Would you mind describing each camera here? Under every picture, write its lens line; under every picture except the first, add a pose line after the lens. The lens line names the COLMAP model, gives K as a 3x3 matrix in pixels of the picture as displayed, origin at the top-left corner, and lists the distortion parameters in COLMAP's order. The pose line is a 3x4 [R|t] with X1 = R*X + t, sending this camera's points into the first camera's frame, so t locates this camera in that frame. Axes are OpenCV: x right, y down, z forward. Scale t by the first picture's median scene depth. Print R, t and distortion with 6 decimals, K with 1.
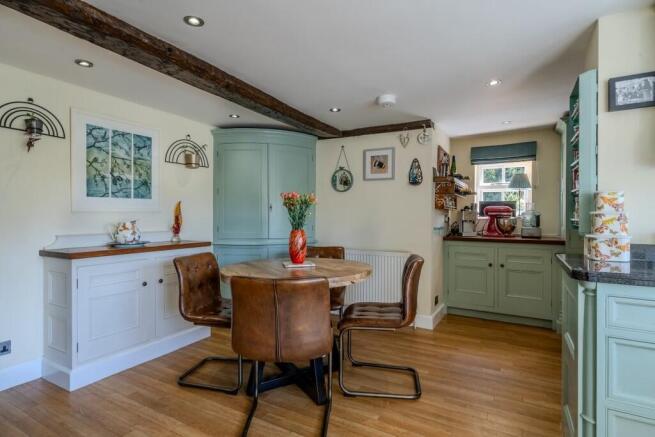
lens RADIAL K [[342.1, 0, 324.4], [0, 342.1, 219.0], [0, 0, 1]] dist [-0.002824, 0.000053]
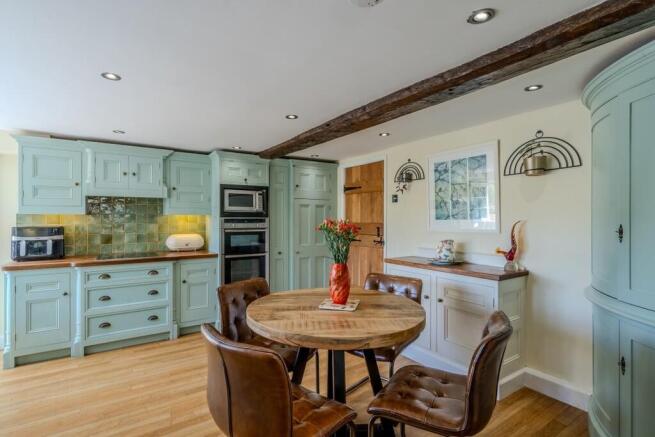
lens RADIAL K [[319.1, 0, 326.5], [0, 319.1, 216.5], [0, 0, 1]] dist [0.000102, -0.000051]
pose [[-0.454626, -0.001777, -0.890680, 0.506120], [-0.003998, 0.999992, 0.000045, -0.068448], [0.890673, 0.003581, -0.454630, 1.065507]]
